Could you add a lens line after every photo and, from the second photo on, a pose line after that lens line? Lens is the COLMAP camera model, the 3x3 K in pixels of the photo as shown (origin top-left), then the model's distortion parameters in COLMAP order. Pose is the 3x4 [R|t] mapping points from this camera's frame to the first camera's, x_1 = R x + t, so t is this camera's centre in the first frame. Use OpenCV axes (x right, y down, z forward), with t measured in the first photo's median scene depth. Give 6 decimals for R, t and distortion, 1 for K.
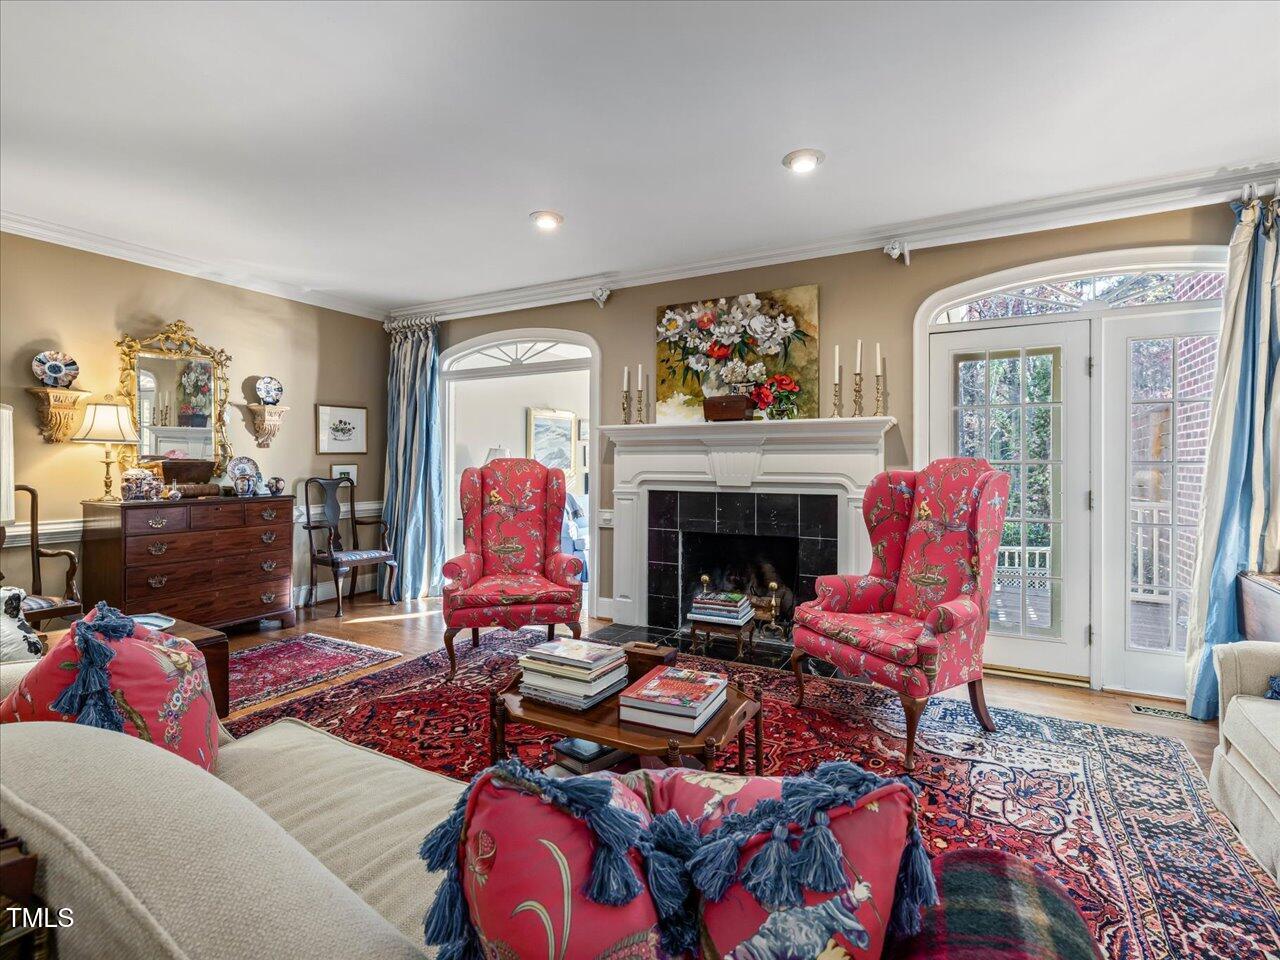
lens RADIAL K [[612.4, 0, 644.2], [0, 612.4, 462.0], [0, 0, 1]] dist [0.005484, -0.002048]
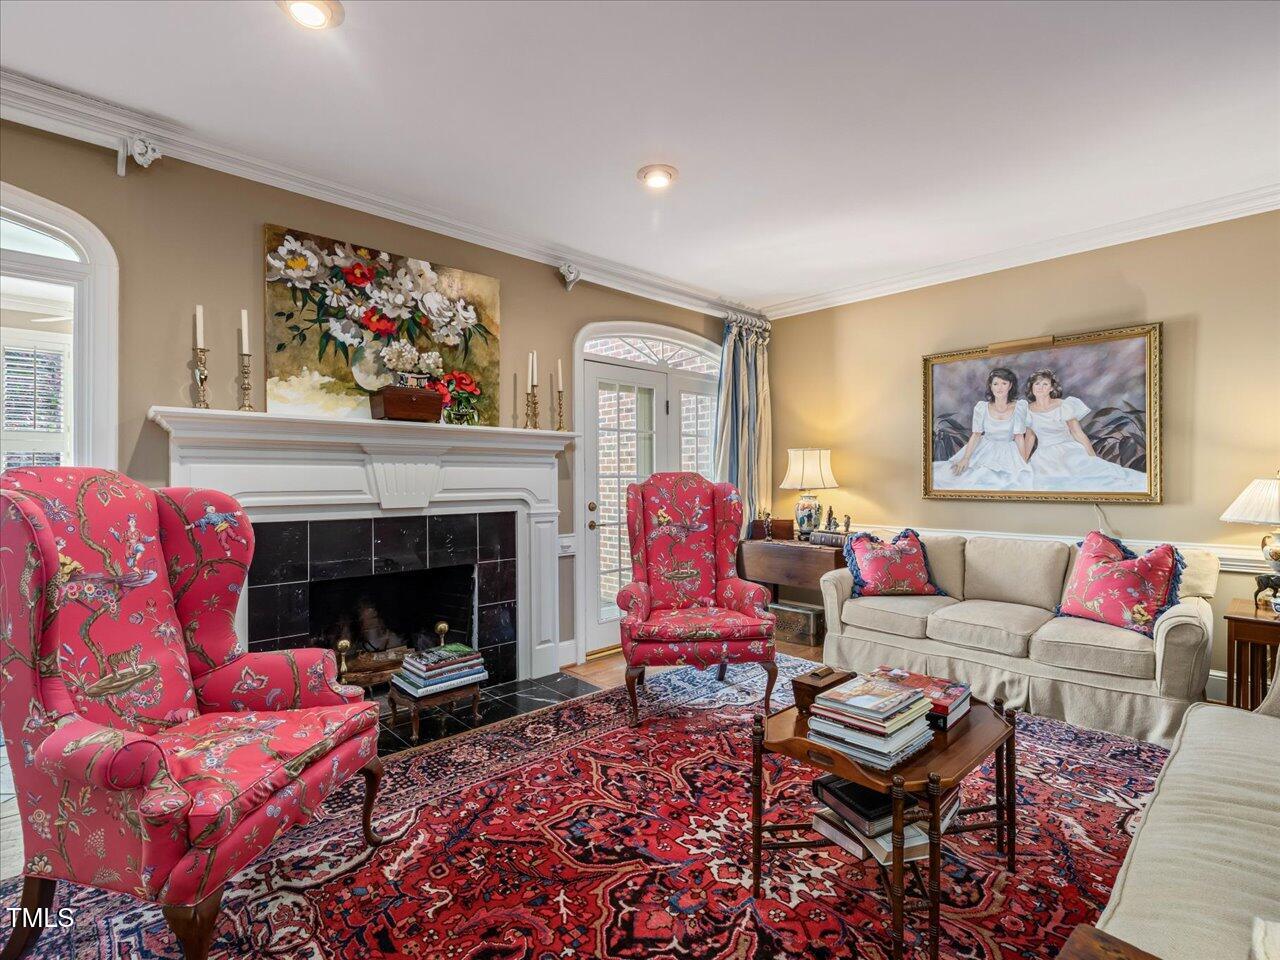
lens RADIAL K [[612.4, 0, 651.6], [0, 612.4, 474.9], [0, 0, 1]] dist [0.005484, -0.002048]
pose [[0.307272, 0.001982, 0.951620, -0.489935], [0.002124, 0.999994, -0.002768, 0.001229], [-0.951619, 0.002872, 0.307266, 0.491742]]
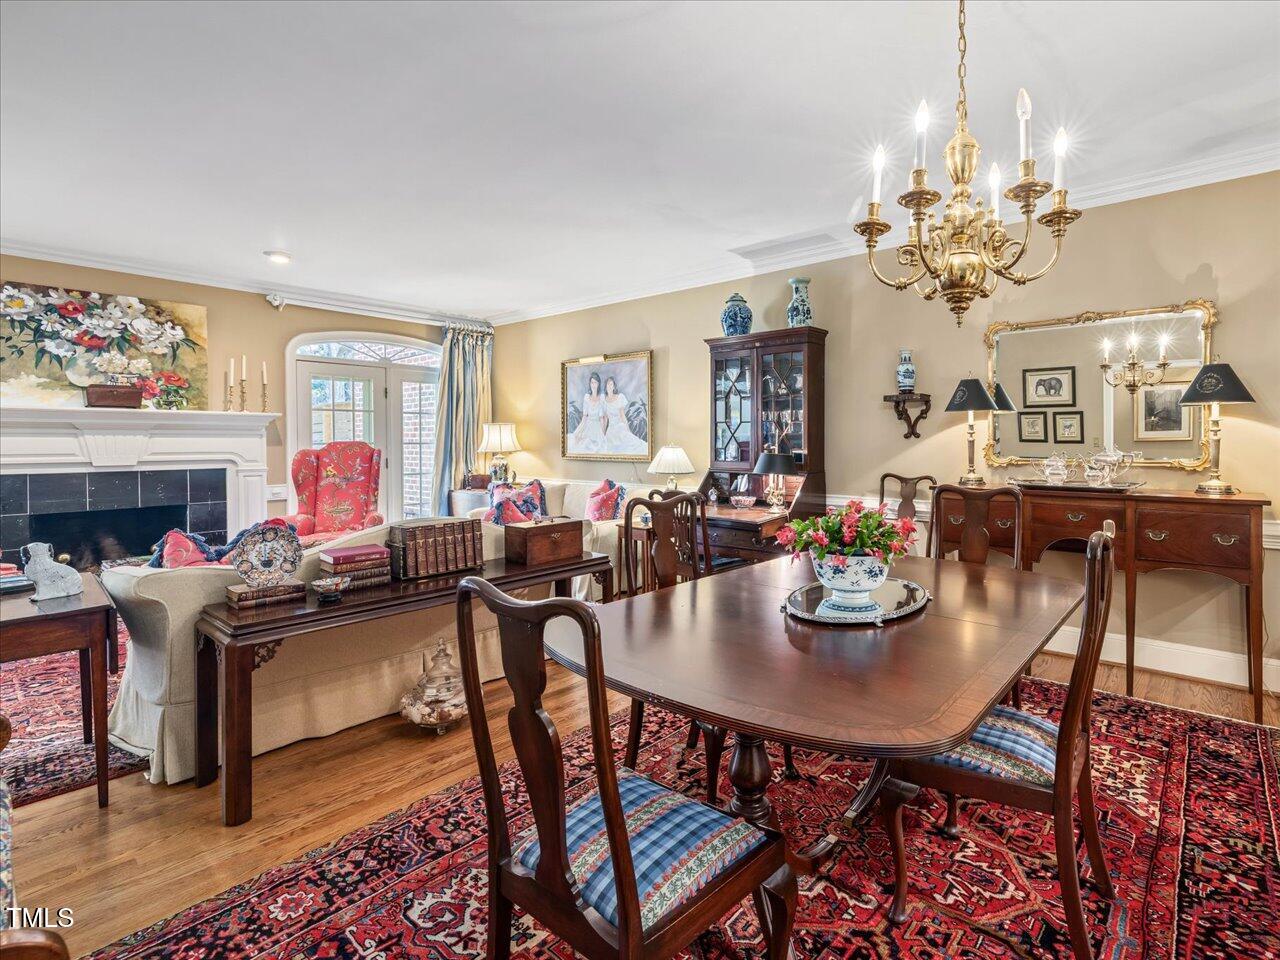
lens RADIAL K [[612.4, 0, 721.4], [0, 612.4, 448.1], [0, 0, 1]] dist [0.005484, -0.002048]
pose [[0.170222, -0.016510, 0.985267, -0.784125], [-0.000532, 0.999858, 0.016847, -0.013211], [-0.985406, -0.003391, 0.170189, -0.280415]]
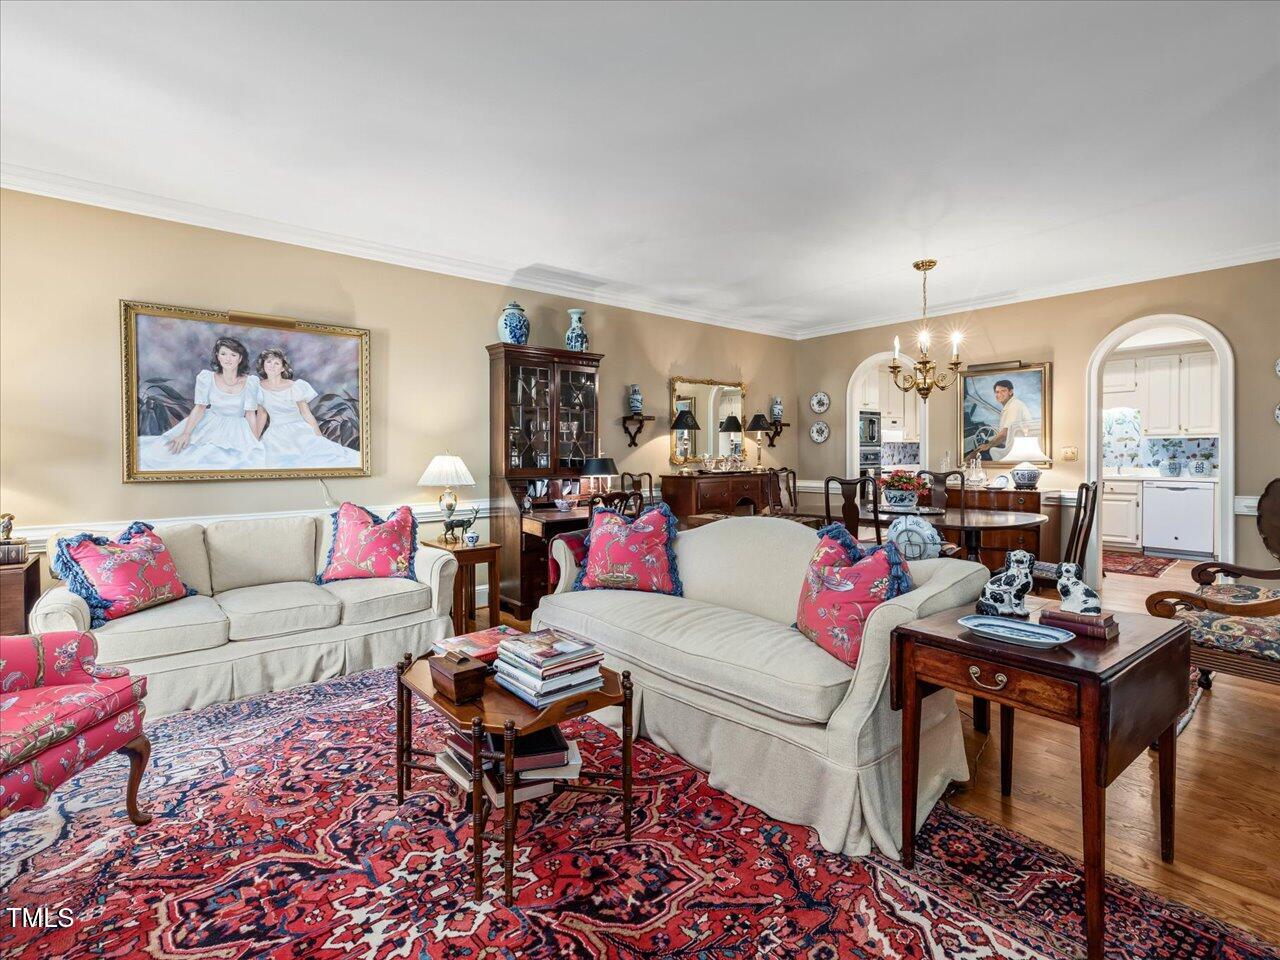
lens RADIAL K [[612.4, 0, 633.3], [0, 612.4, 460.1], [0, 0, 1]] dist [0.005484, -0.002048]
pose [[-0.928793, 0.001393, 0.370597, -0.283485], [0.004995, 0.999949, 0.008760, 0.005552], [-0.370566, 0.009988, -0.928752, 0.881637]]
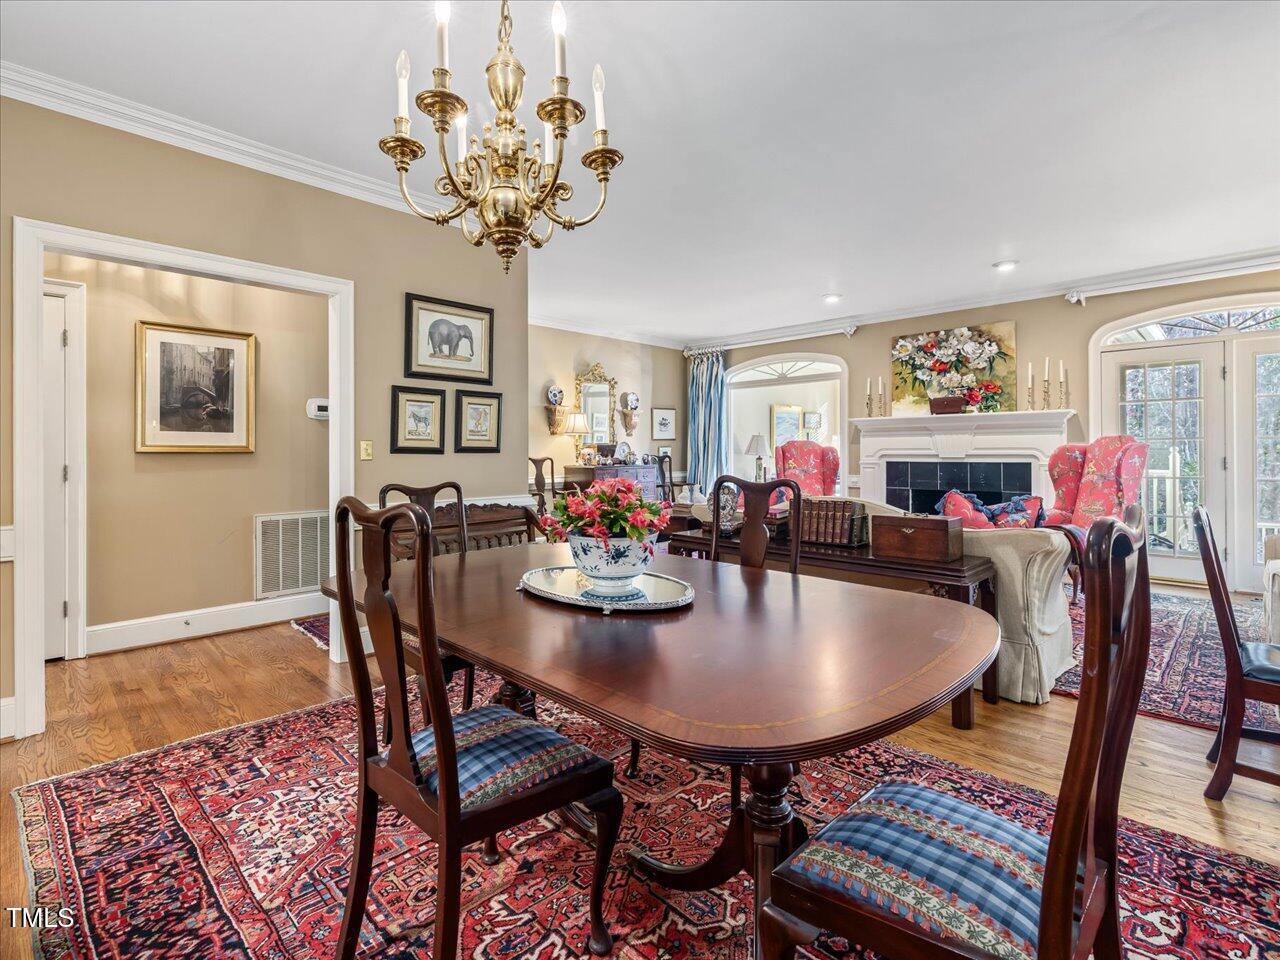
lens RADIAL K [[612.4, 0, 632.3], [0, 612.4, 457.0], [0, 0, 1]] dist [0.005484, -0.002048]
pose [[0.963624, -0.005379, -0.267206, -0.209537], [0.009292, 0.999867, 0.013381, 0.012121], [0.267099, -0.015377, 0.963546, -0.665523]]
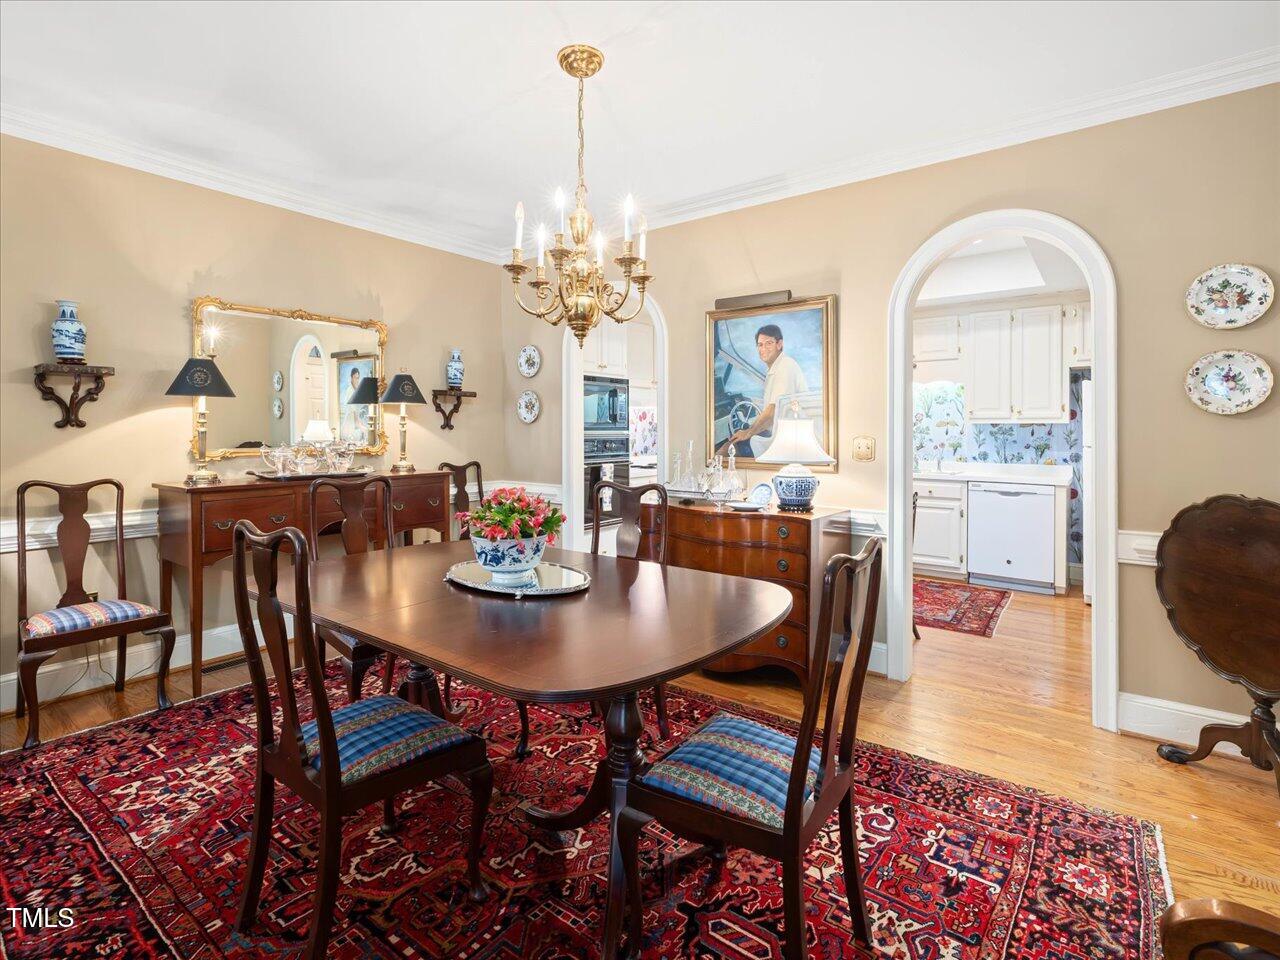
lens RADIAL K [[656.5, 0, 621.2], [0, 656.5, 414.2], [0, 0, 1]] dist [0.014838, 0.001442]
pose [[-0.984144, 0.000929, 0.177370, -0.503965], [-0.004920, 0.999459, -0.032534, -0.006481], [-0.177304, -0.032891, -0.983606, 0.207621]]
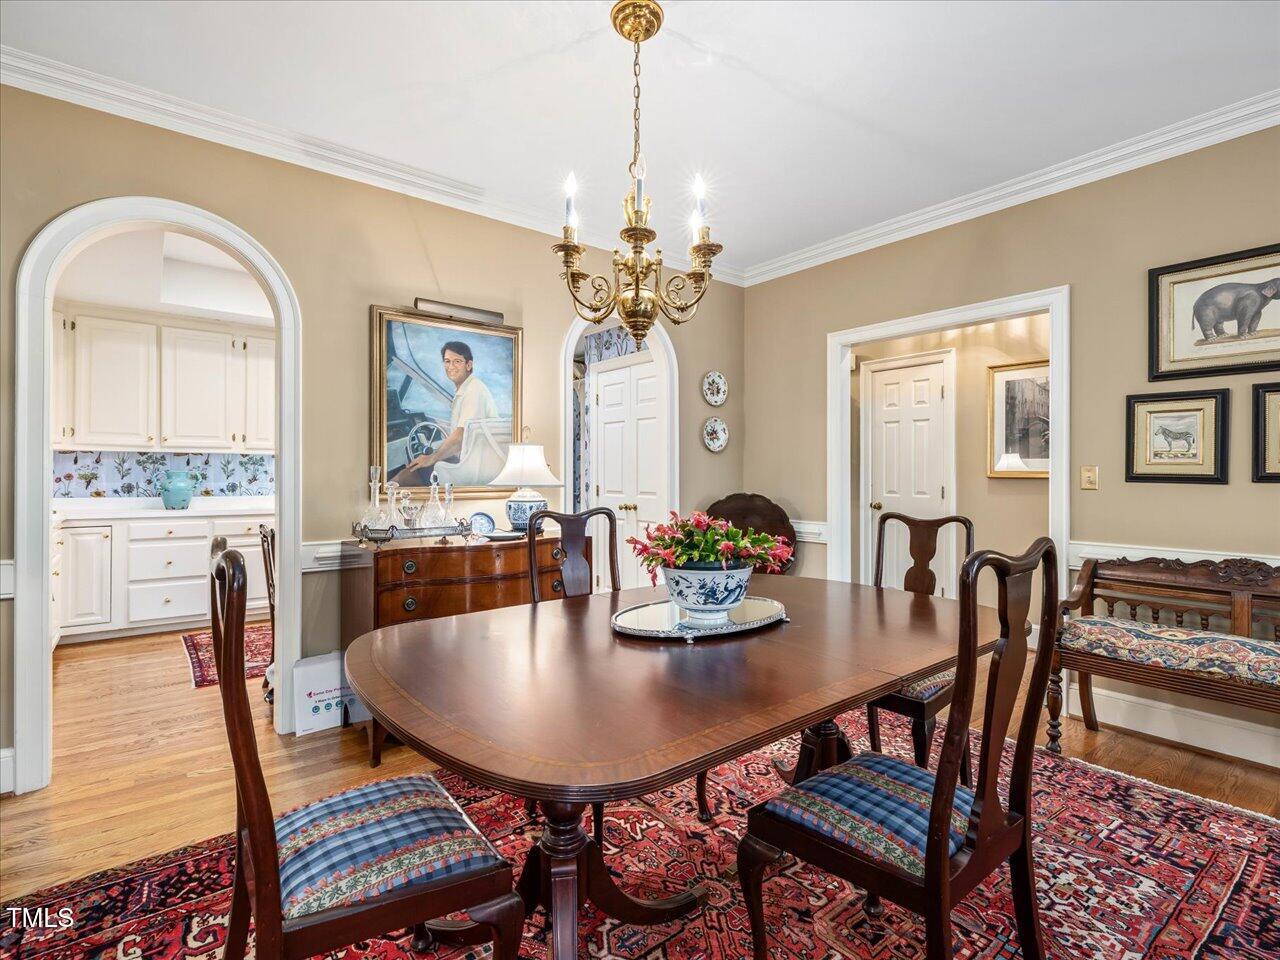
lens RADIAL K [[612.4, 0, 640.7], [0, 612.4, 464.9], [0, 0, 1]] dist [0.005484, -0.002048]
pose [[-0.415218, -0.011844, -0.909645, 0.053987], [-0.002013, 0.999925, -0.012101, 0.006049], [0.909720, -0.003194, -0.415210, -0.169170]]
